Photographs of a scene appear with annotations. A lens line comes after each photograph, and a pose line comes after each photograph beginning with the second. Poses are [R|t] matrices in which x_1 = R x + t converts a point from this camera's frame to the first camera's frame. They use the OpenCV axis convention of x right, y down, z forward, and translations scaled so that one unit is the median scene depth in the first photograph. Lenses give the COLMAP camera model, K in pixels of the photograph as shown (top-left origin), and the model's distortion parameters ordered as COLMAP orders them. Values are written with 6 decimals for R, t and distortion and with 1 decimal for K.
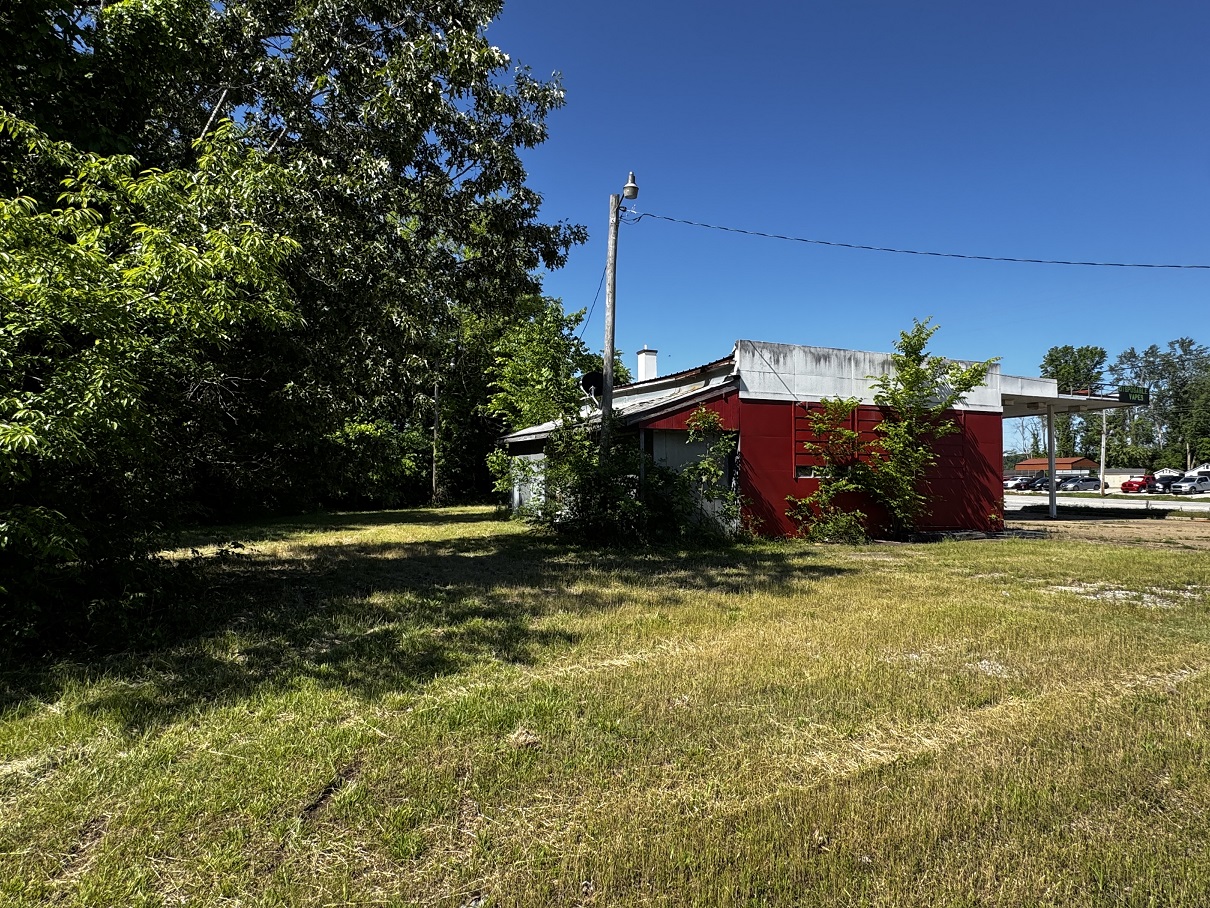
lens RADIAL K [[710.5, 0, 610.8], [0, 710.5, 458.7], [0, 0, 1]] dist [-0.007377, 0.004599]
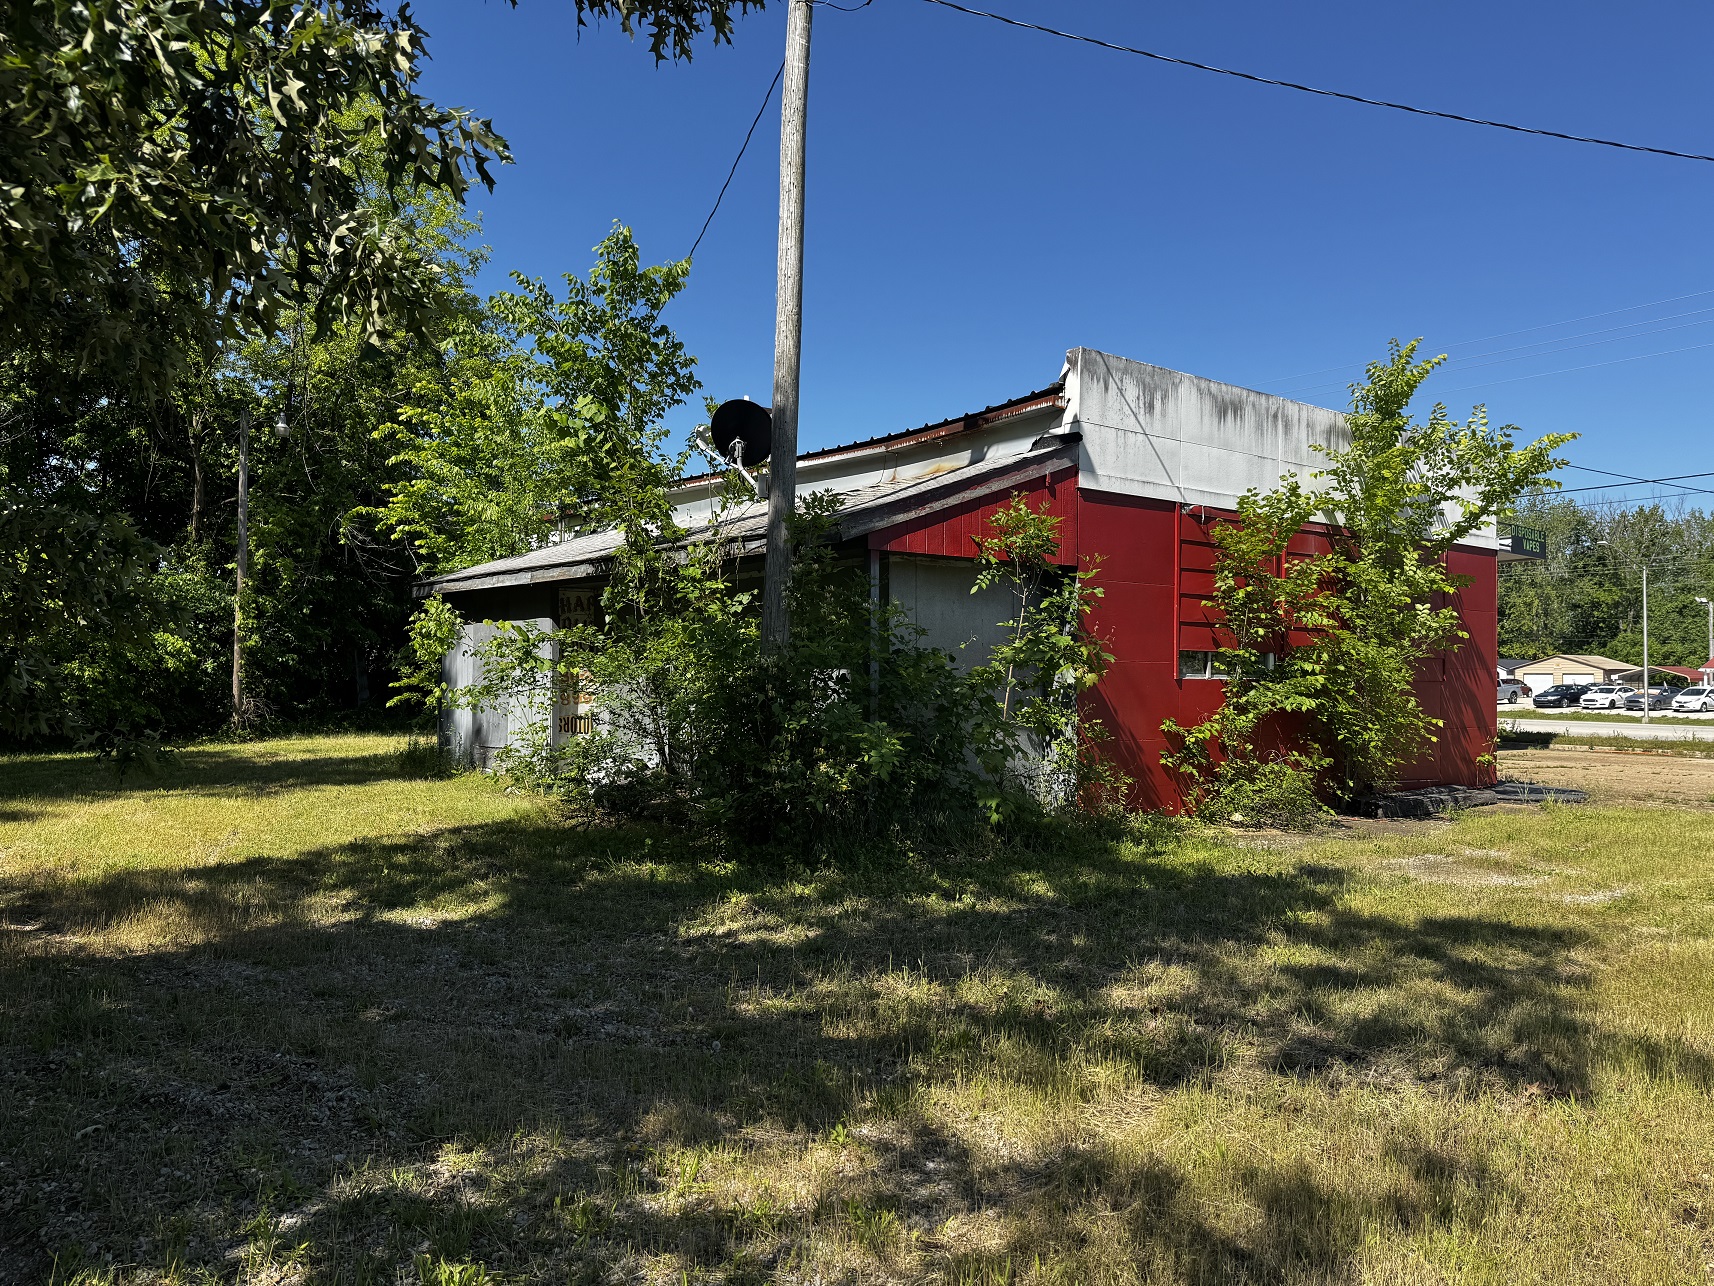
lens RADIAL K [[1172.2, 0, 850.2], [0, 1172.2, 647.2], [0, 0, 1]] dist [0.055048, -0.058795]
pose [[0.968731, 0.010005, 0.247911, -0.114060], [-0.010473, 0.999945, 0.000572, 0.009138], [-0.247892, -0.003151, 0.968783, 0.345871]]
